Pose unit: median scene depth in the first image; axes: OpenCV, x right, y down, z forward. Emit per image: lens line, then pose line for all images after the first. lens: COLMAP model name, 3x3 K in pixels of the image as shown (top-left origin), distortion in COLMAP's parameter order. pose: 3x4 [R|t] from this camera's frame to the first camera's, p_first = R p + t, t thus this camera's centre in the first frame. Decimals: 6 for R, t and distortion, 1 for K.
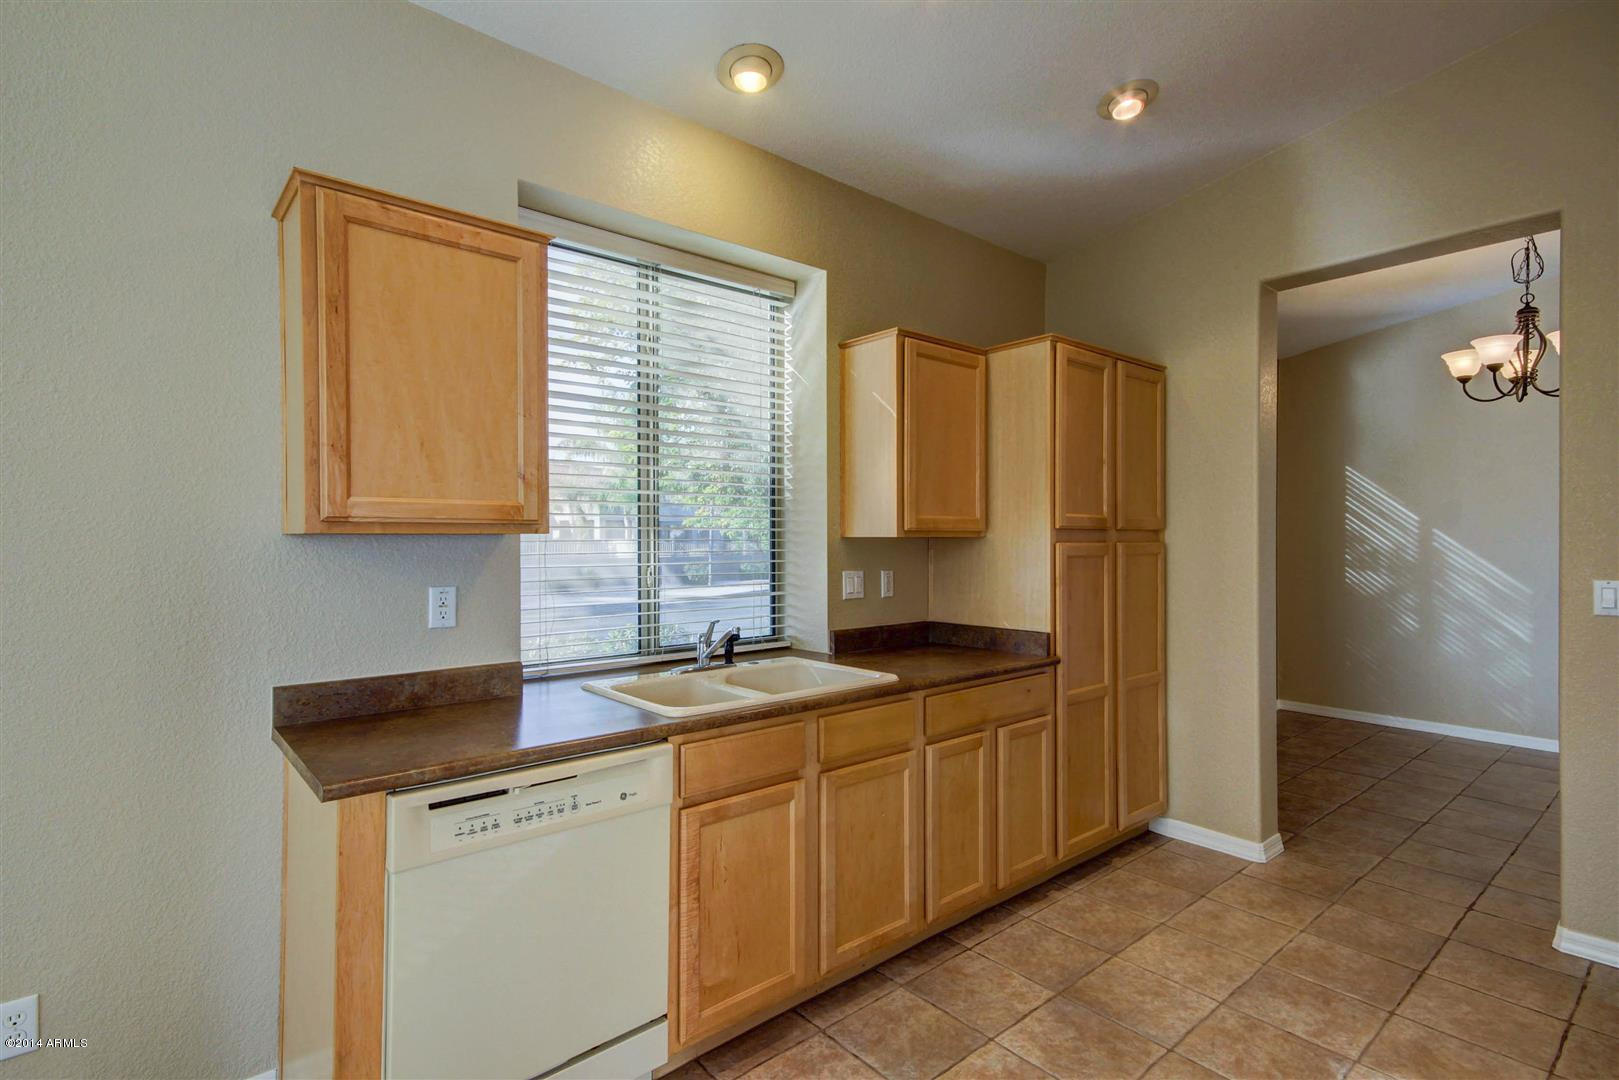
lens RADIAL K [[790.3, 0, 794.7], [0, 790.3, 540.1], [0, 0, 1]] dist [0.021592, 0.000164]
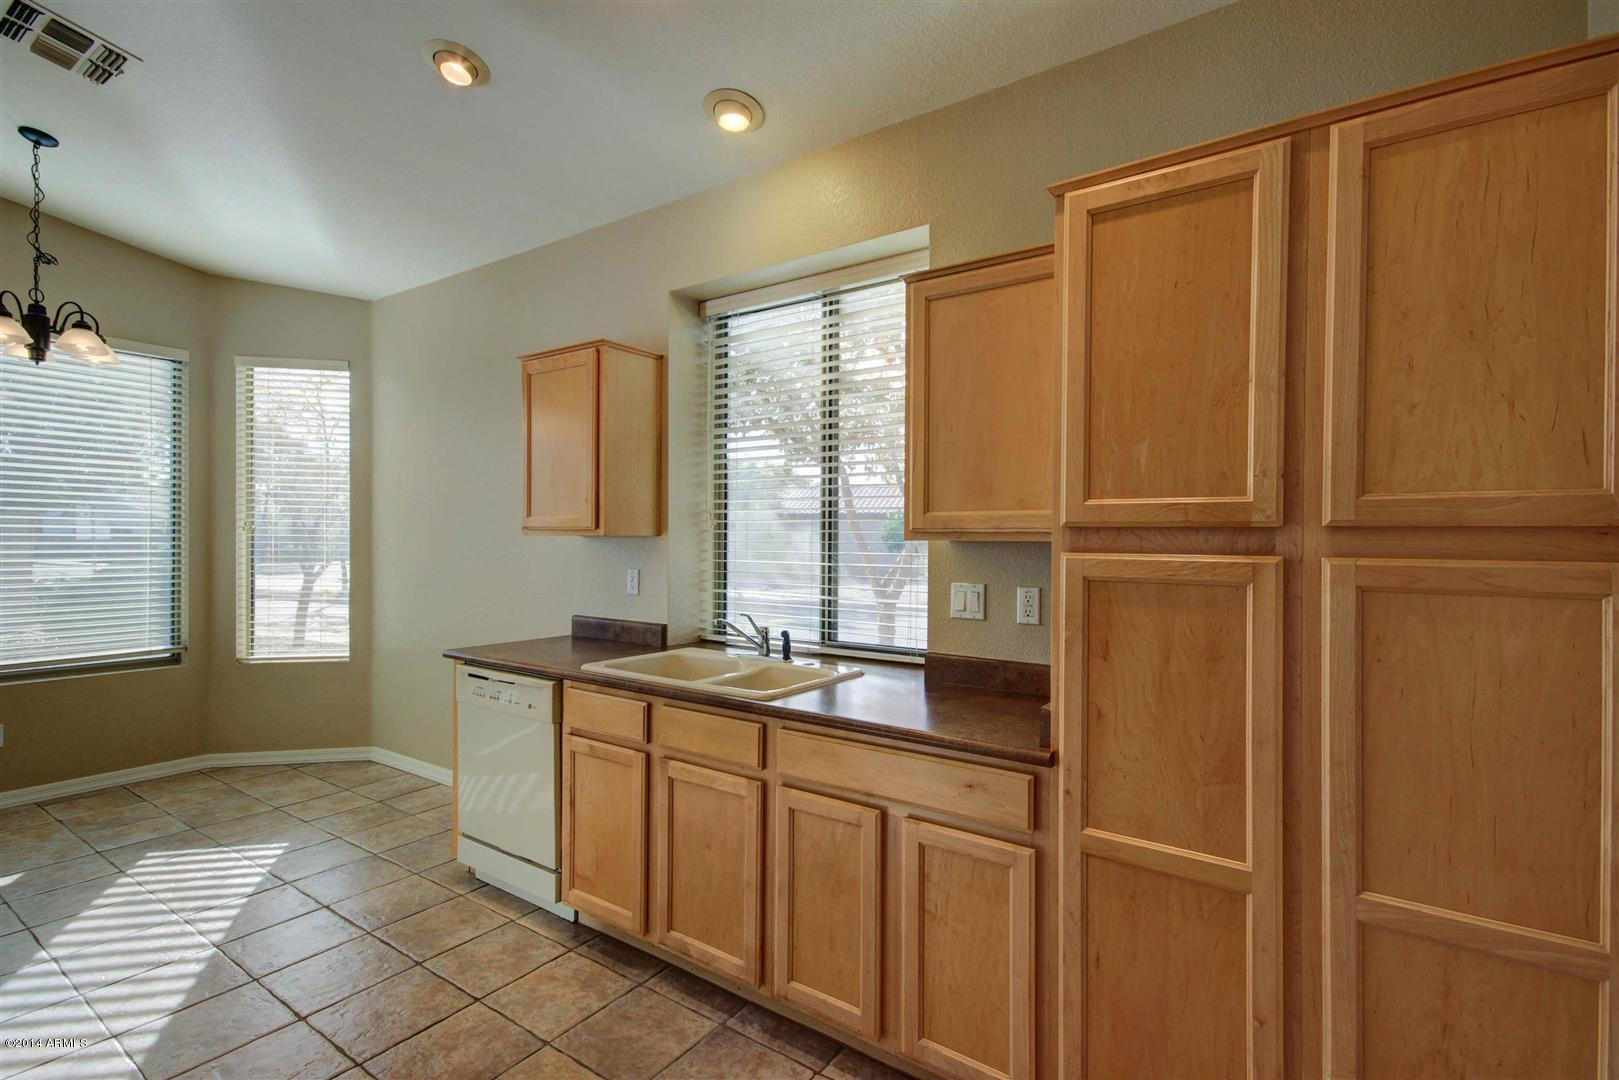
lens RADIAL K [[749.3, 0, 809.5], [0, 749.3, 540.0], [0, 0, 1]] dist [0.025641, -0.009525]
pose [[0.256047, 0.008031, -0.966631, 1.038443], [-0.010441, 0.999930, 0.005542, -0.009993], [0.966608, 0.008673, 0.256113, 0.895706]]
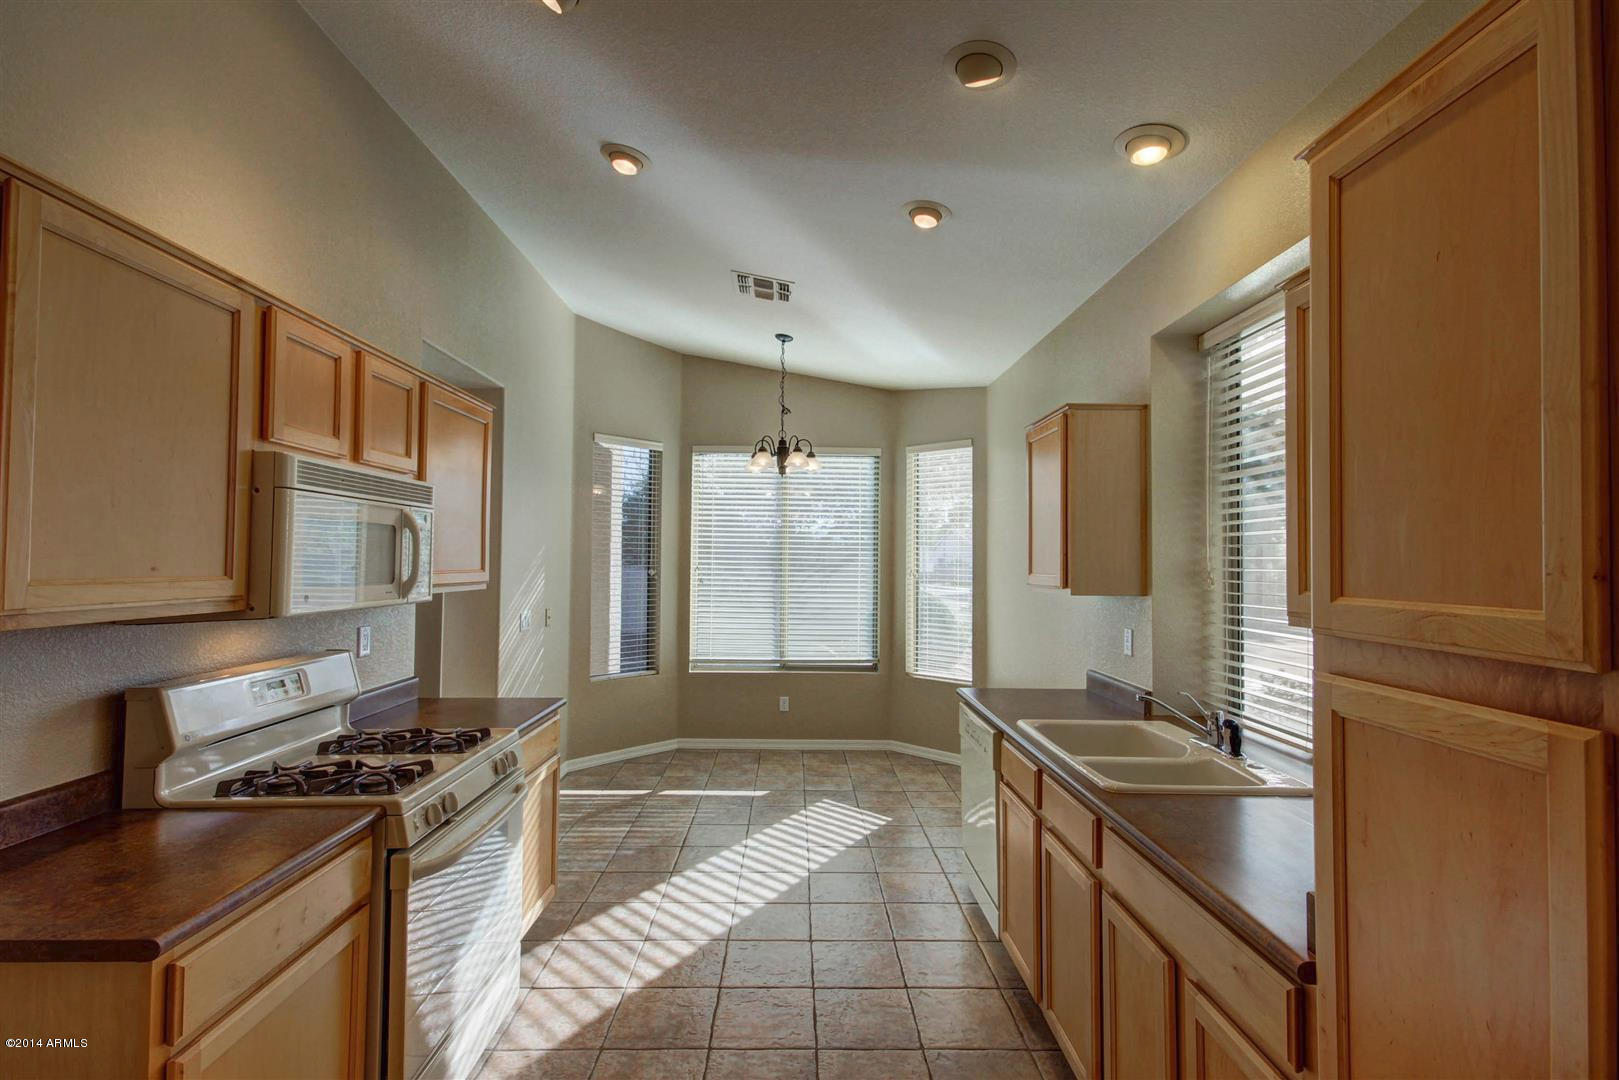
lens RADIAL K [[758.3, 0, 810.4], [0, 758.3, 544.1], [0, 0, 1]] dist [0.021344, -0.000160]
pose [[-0.633413, -0.019391, -0.773571, 1.014023], [-0.007960, 0.999796, -0.018544, -0.066427], [0.773773, -0.005589, -0.633438, 1.359793]]
